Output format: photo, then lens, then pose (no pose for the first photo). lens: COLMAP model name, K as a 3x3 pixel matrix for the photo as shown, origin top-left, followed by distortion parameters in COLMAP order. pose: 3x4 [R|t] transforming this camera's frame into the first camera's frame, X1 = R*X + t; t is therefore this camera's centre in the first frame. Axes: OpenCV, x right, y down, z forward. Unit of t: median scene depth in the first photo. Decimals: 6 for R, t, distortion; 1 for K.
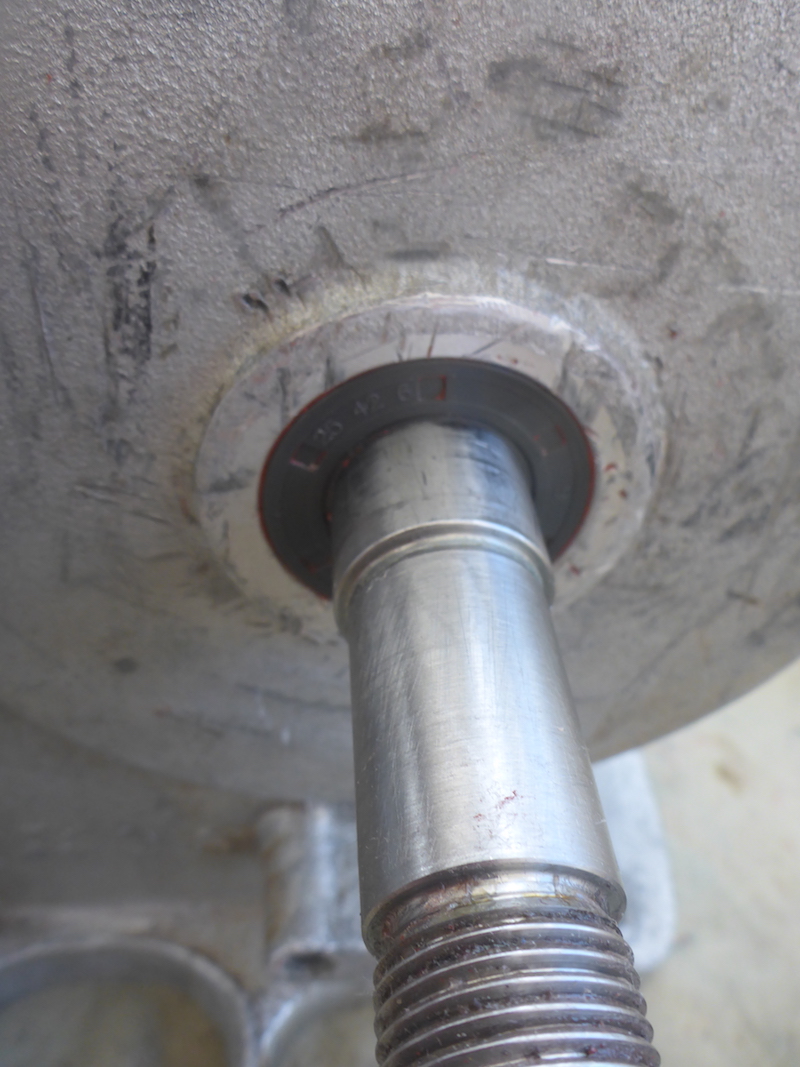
lens RADIAL K [[925.0, 0, 400.0], [0, 925.0, 533.5], [0, 0, 1]] dist [-0.006155, -0.001231]
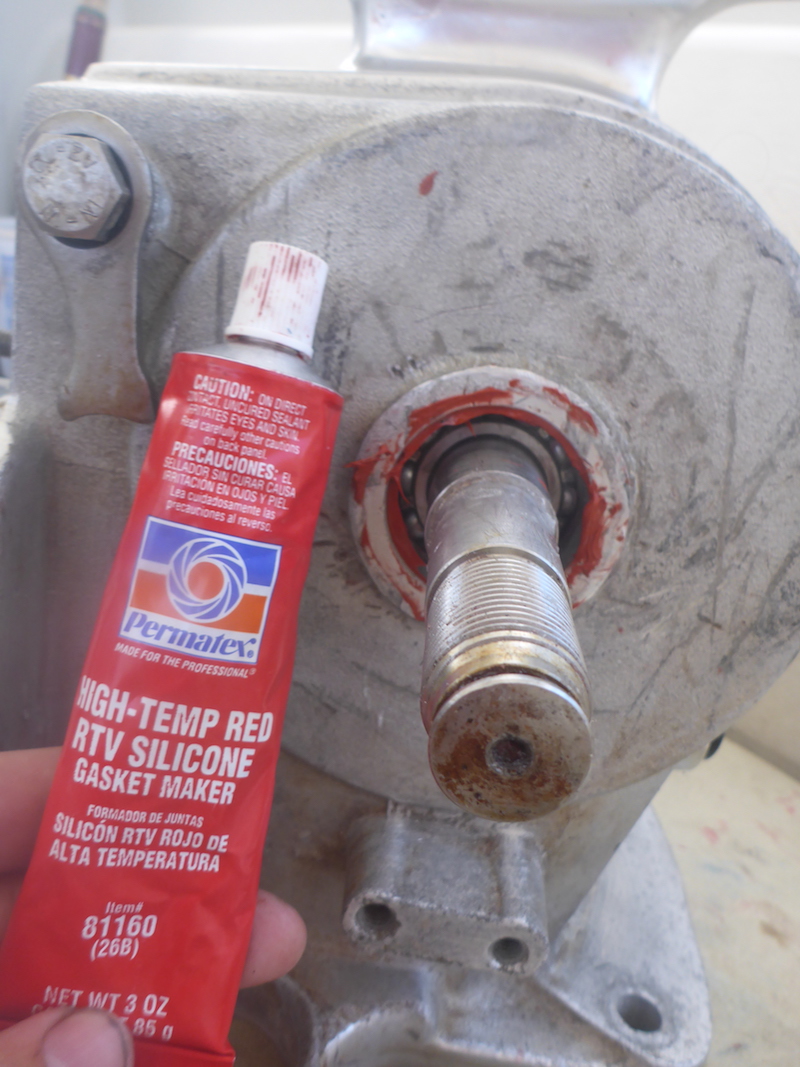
lens RADIAL K [[925.0, 0, 400.0], [0, 925.0, 533.5], [0, 0, 1]] dist [-0.006155, -0.001231]
pose [[0.989559, 0.051935, -0.134450, 0.112519], [-0.102572, 0.909090, -0.403776, 0.779156], [0.101257, 0.413351, 0.904924, -0.535998]]
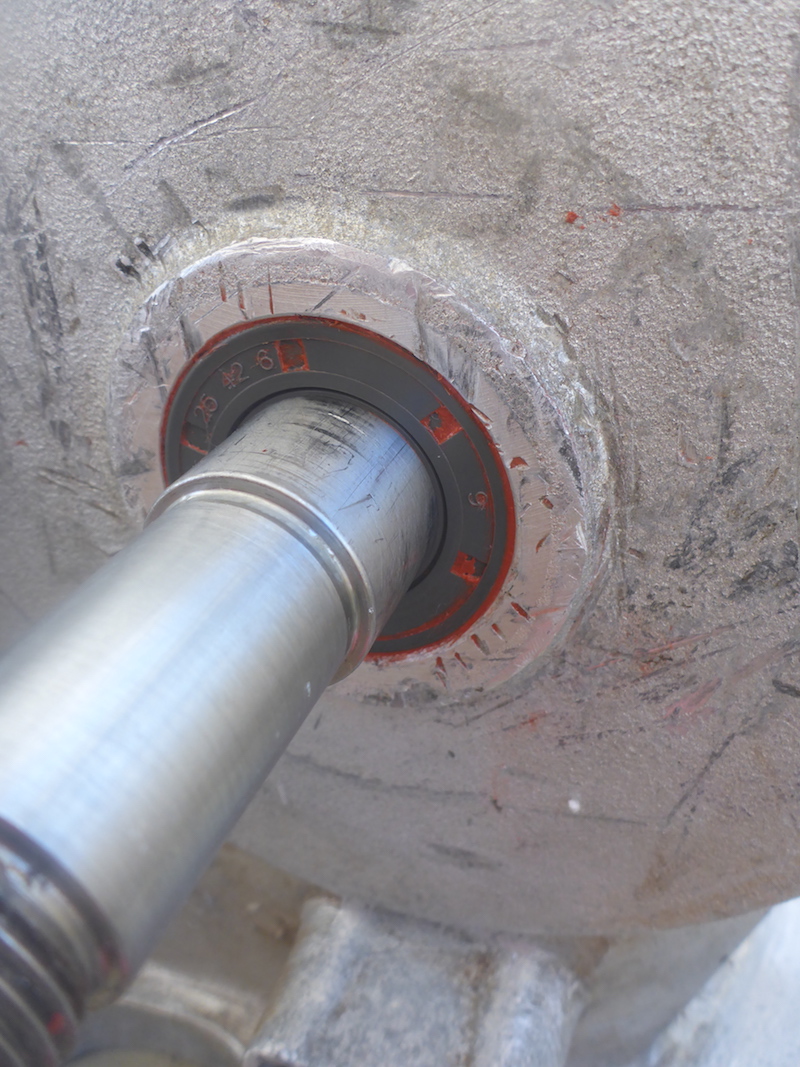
lens RADIAL K [[911.5, 0, 400.0], [0, 911.5, 533.5], [0, 0, 1]] dist [-0.011171, -0.013790]
pose [[0.882723, 0.053034, -0.466892, 0.570043], [-0.145793, 0.975486, -0.164836, 0.147603], [0.446705, 0.213574, 0.868816, 0.326720]]
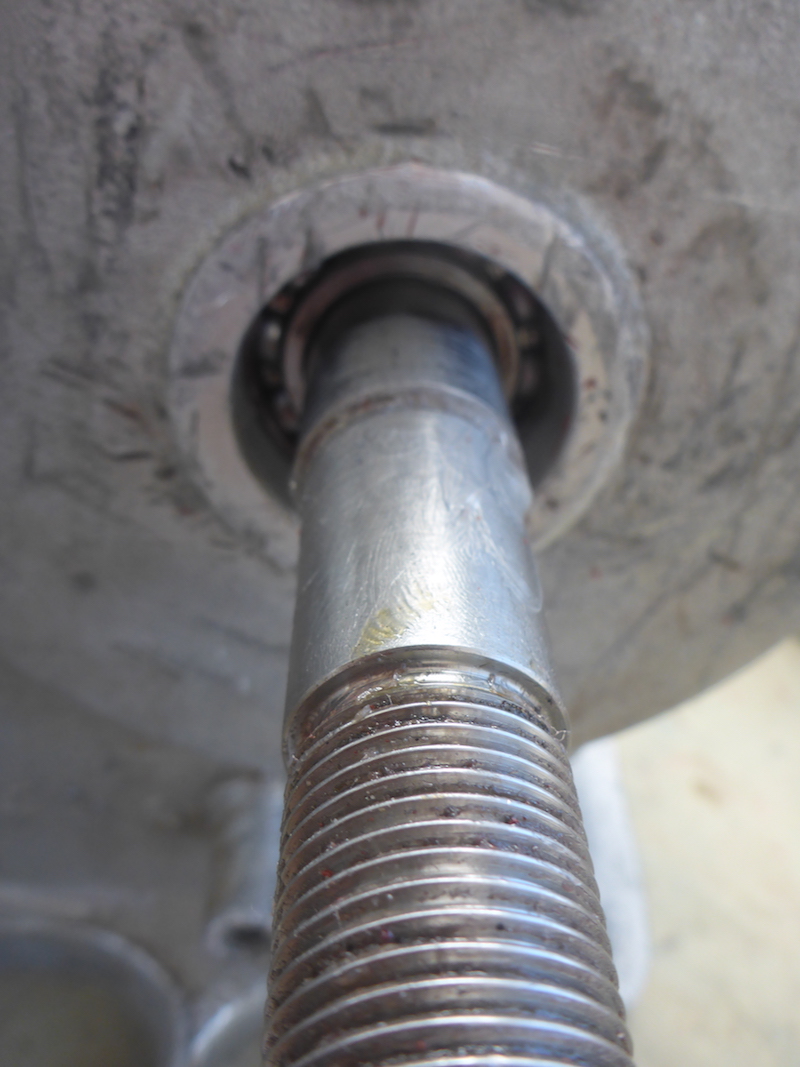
lens RADIAL K [[911.5, 0, 400.0], [0, 911.5, 533.5], [0, 0, 1]] dist [-0.011171, -0.013790]
pose [[0.997460, 0.070370, -0.011043, 0.054306], [-0.071163, 0.991248, -0.111186, 0.234328], [0.003122, 0.111689, 0.993738, 0.064452]]
